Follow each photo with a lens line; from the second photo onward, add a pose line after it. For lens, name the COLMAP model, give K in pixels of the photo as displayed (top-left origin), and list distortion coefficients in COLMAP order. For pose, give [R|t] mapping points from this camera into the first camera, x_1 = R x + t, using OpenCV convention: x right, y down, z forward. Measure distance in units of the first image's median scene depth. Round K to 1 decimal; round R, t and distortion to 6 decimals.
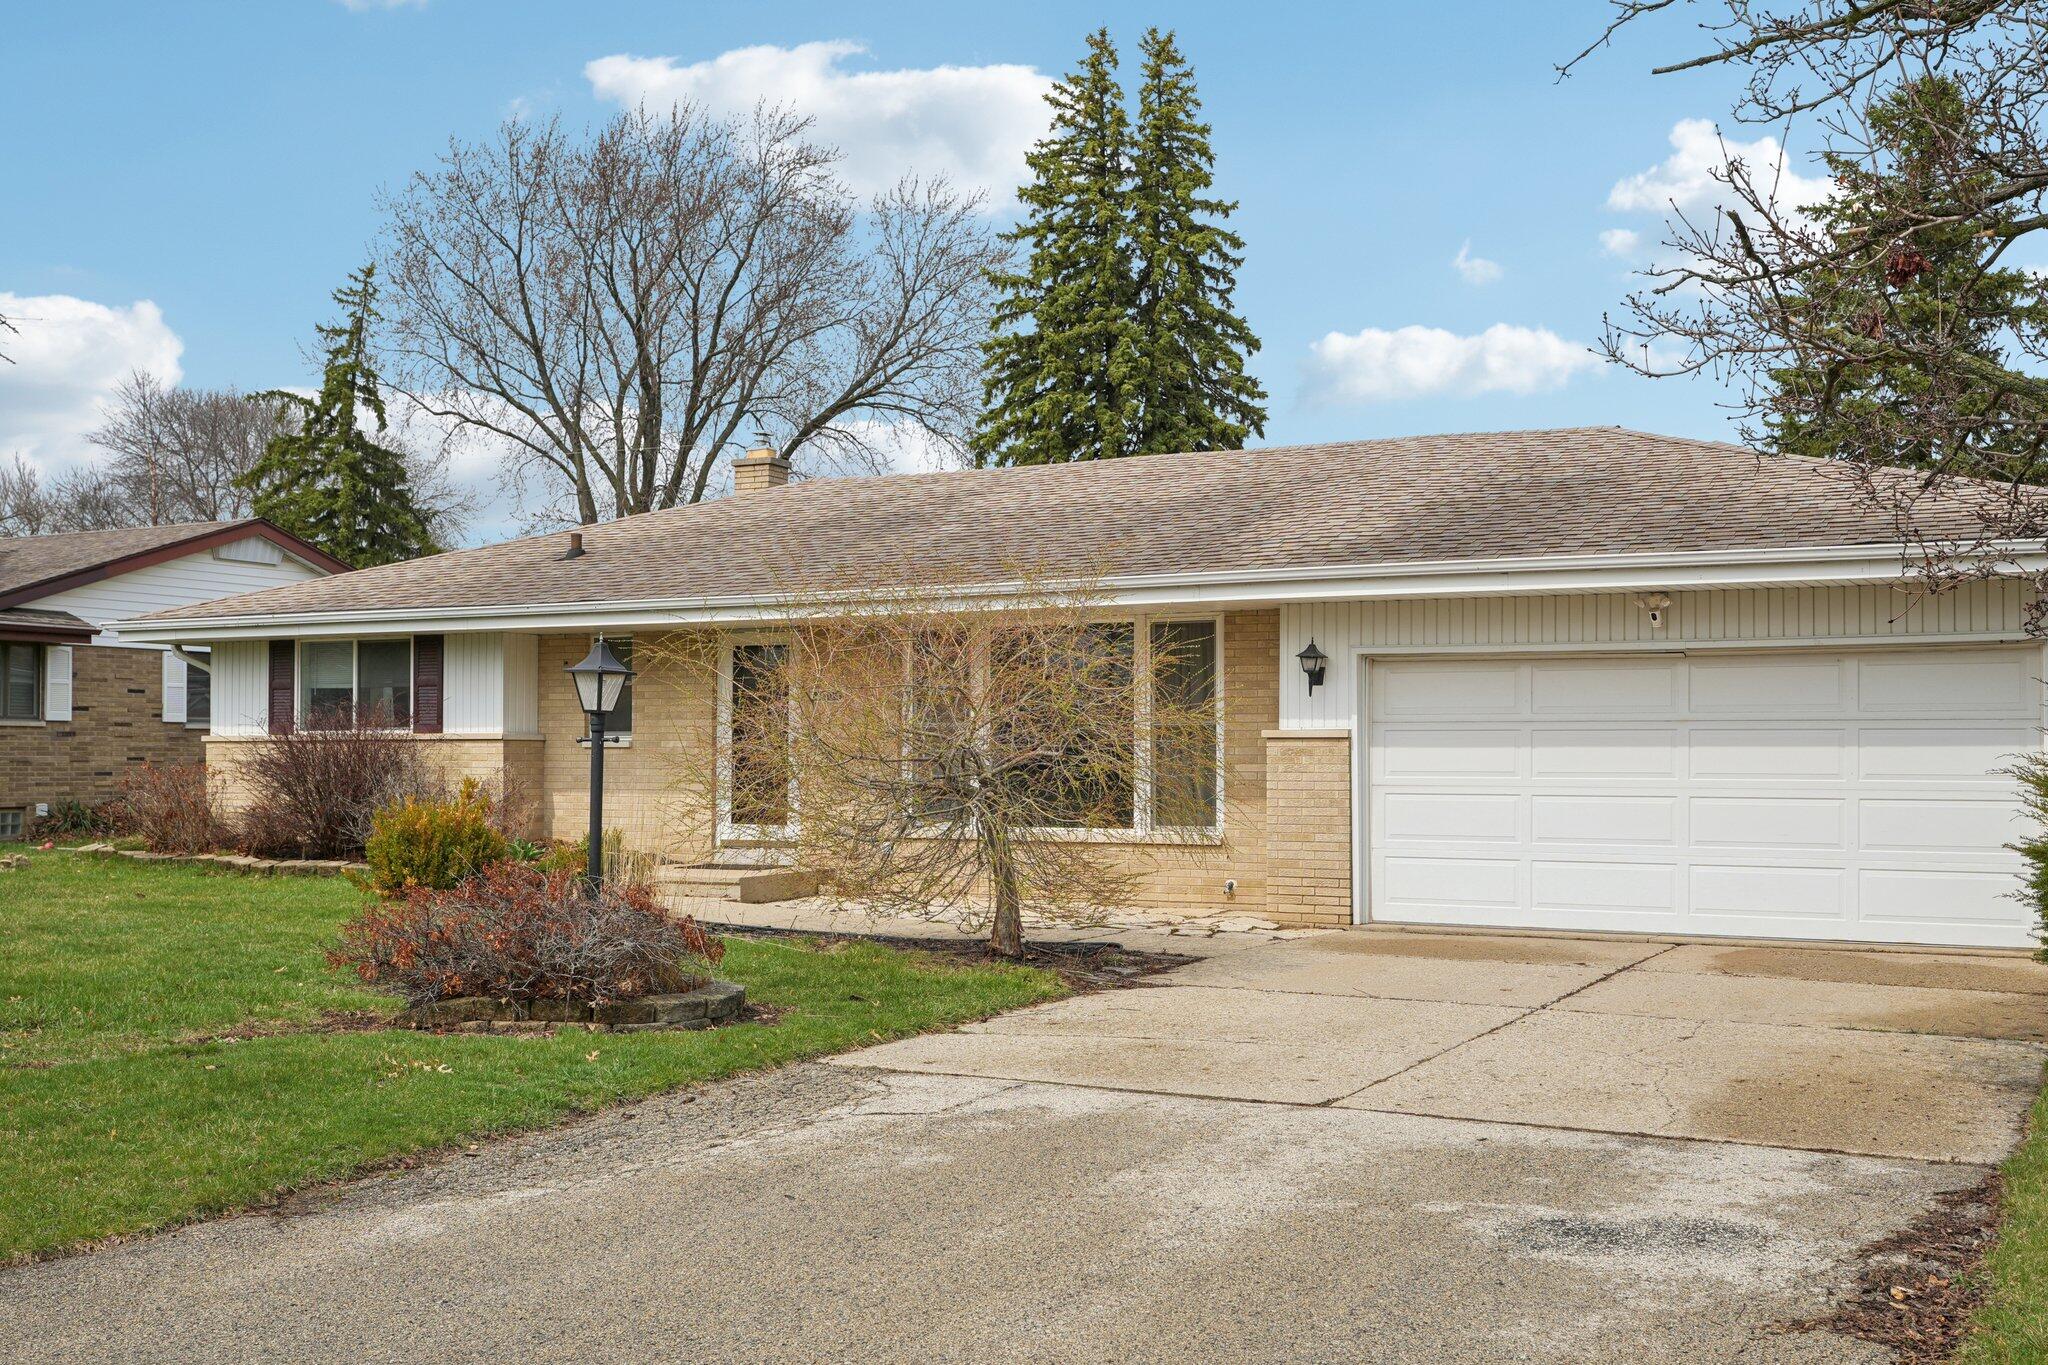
lens RADIAL K [[2092.8, 0, 1060.3], [0, 2092.8, 725.0], [0, 0, 1]] dist [0.003146, 0.000000]
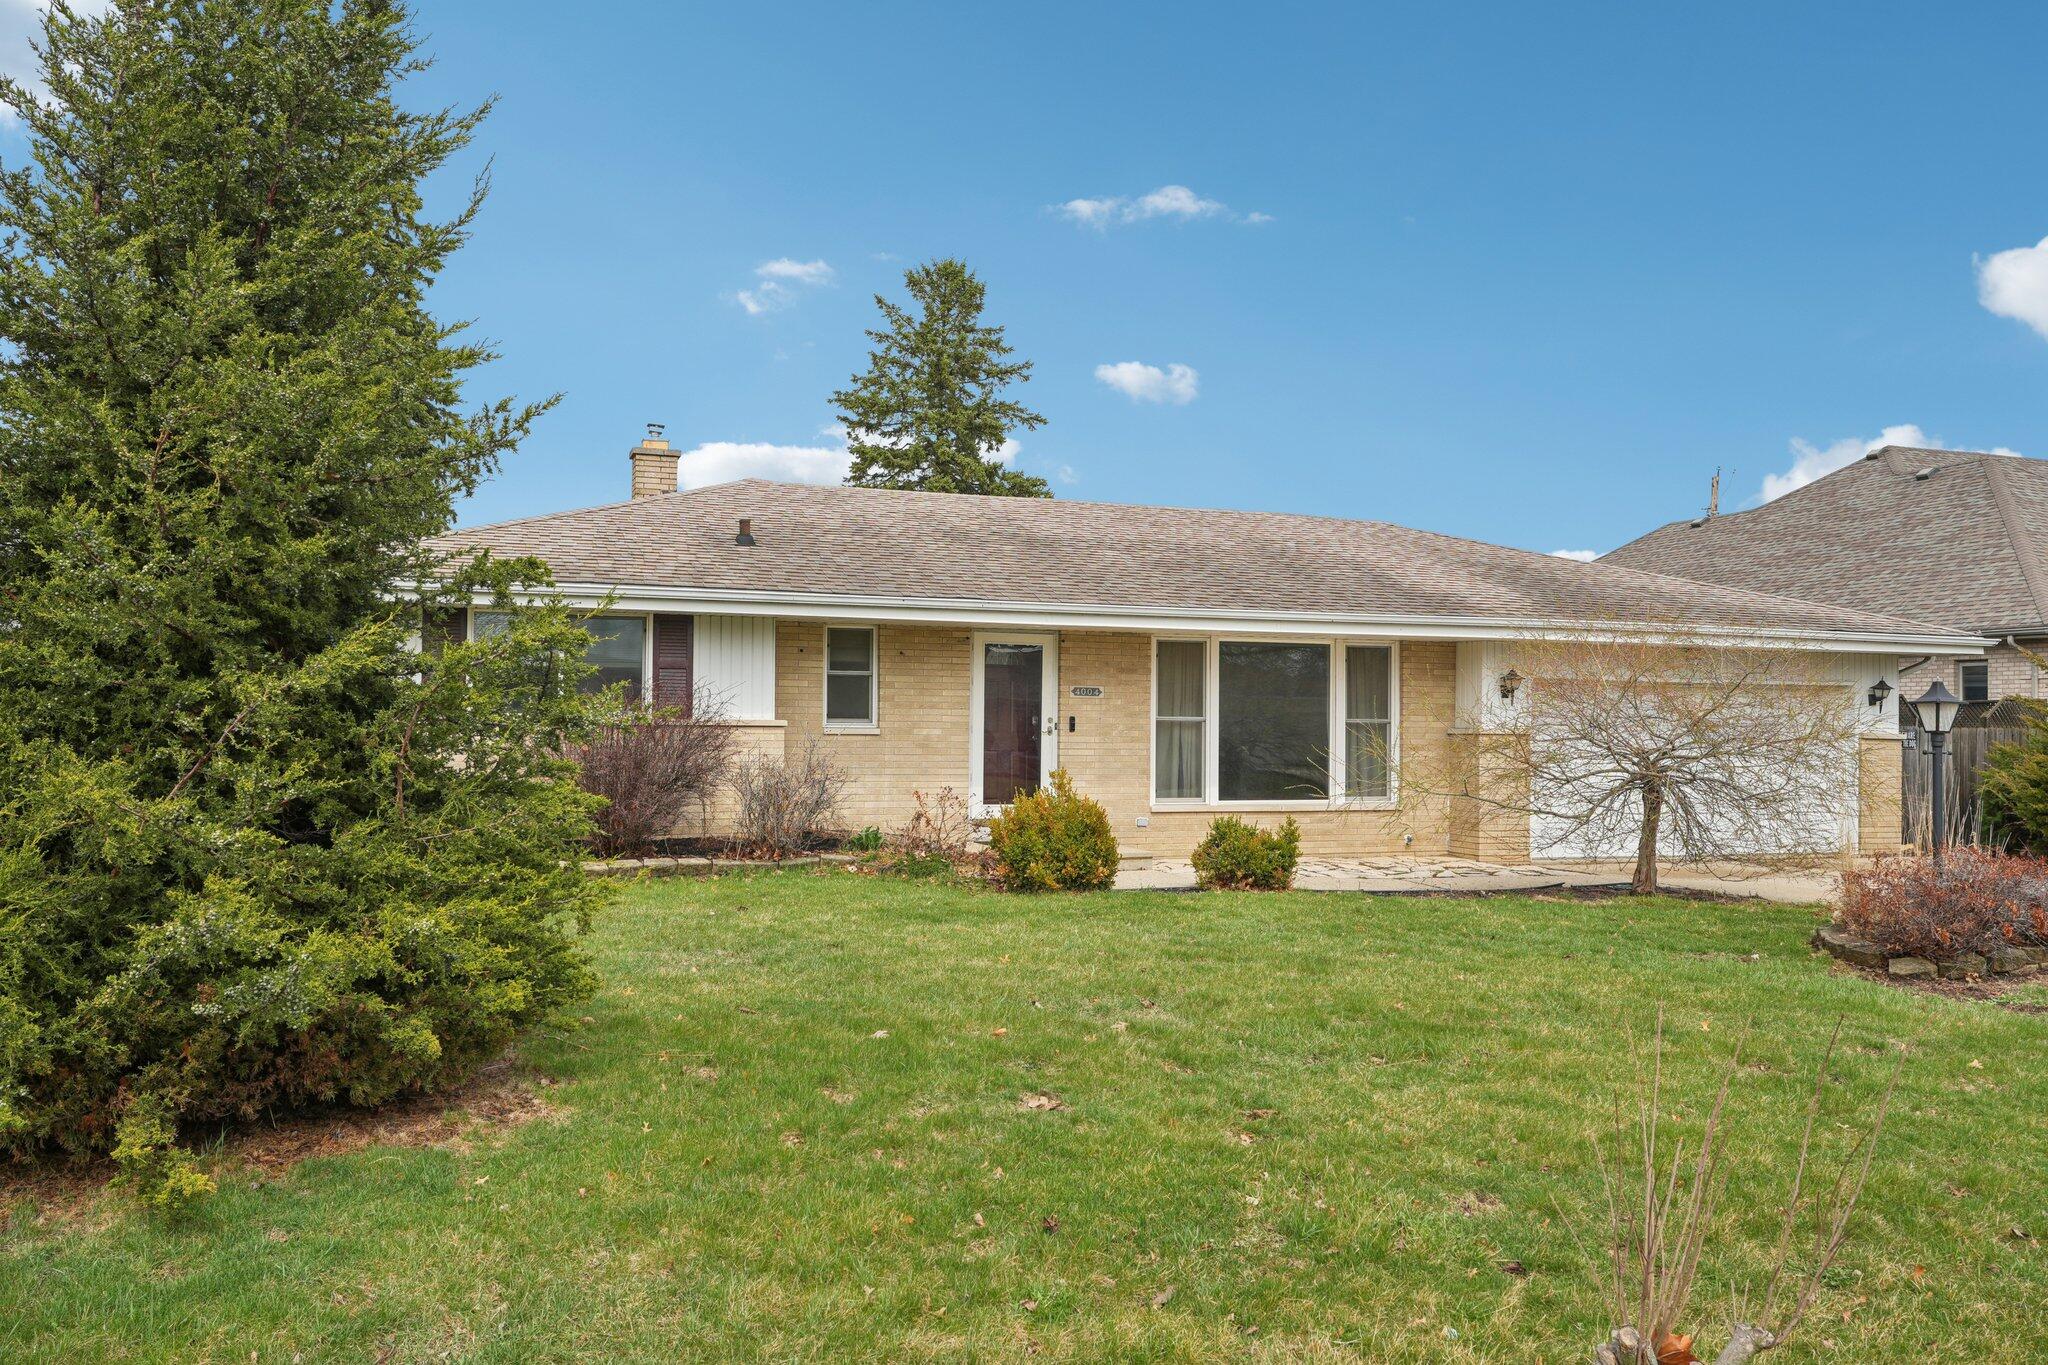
lens RADIAL K [[1629.2, 0, 1038.6], [0, 1629.2, 694.3], [0, 0, 1]] dist [0.003803, -0.011883]
pose [[0.666386, 0.018865, 0.745368, -0.862517], [-0.021094, 0.999757, -0.006444, -0.006797], [-0.745308, -0.011428, 0.666622, 0.449728]]
